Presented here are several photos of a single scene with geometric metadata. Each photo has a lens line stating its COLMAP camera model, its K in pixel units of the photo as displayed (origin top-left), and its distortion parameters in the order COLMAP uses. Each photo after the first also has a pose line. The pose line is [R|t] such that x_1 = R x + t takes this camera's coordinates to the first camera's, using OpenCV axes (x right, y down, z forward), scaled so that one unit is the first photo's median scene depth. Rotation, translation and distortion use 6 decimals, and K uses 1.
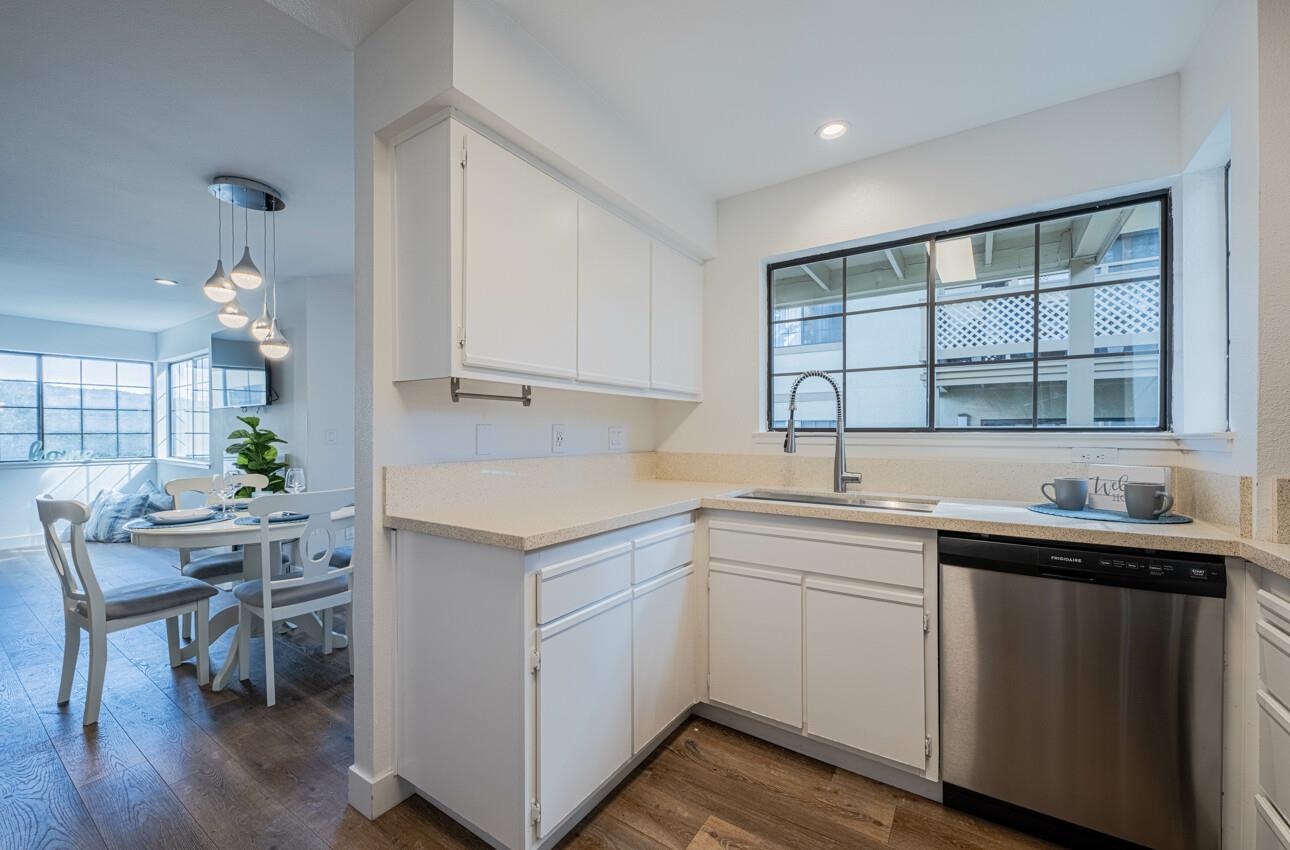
lens RADIAL K [[507.0, 0, 646.4], [0, 507.0, 432.5], [0, 0, 1]] dist [-0.000605, -0.000152]
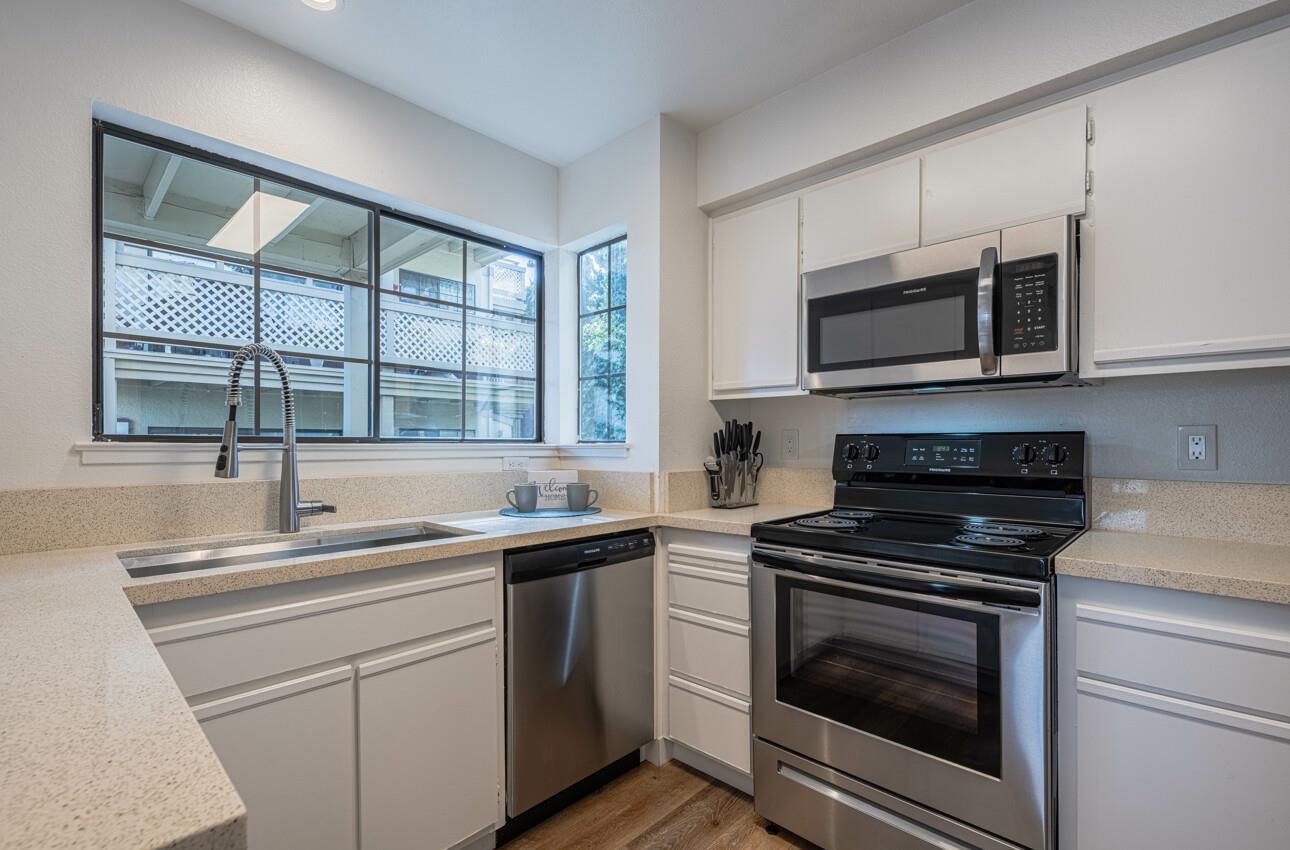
lens RADIAL K [[568.9, 0, 643.6], [0, 568.9, 445.3], [0, 0, 1]] dist [0.002326, 0.000166]
pose [[0.170951, -0.002646, 0.985276, -0.341502], [-0.000599, 0.999996, 0.002790, 0.000030], [-0.985279, -0.001067, 0.170949, 0.498188]]
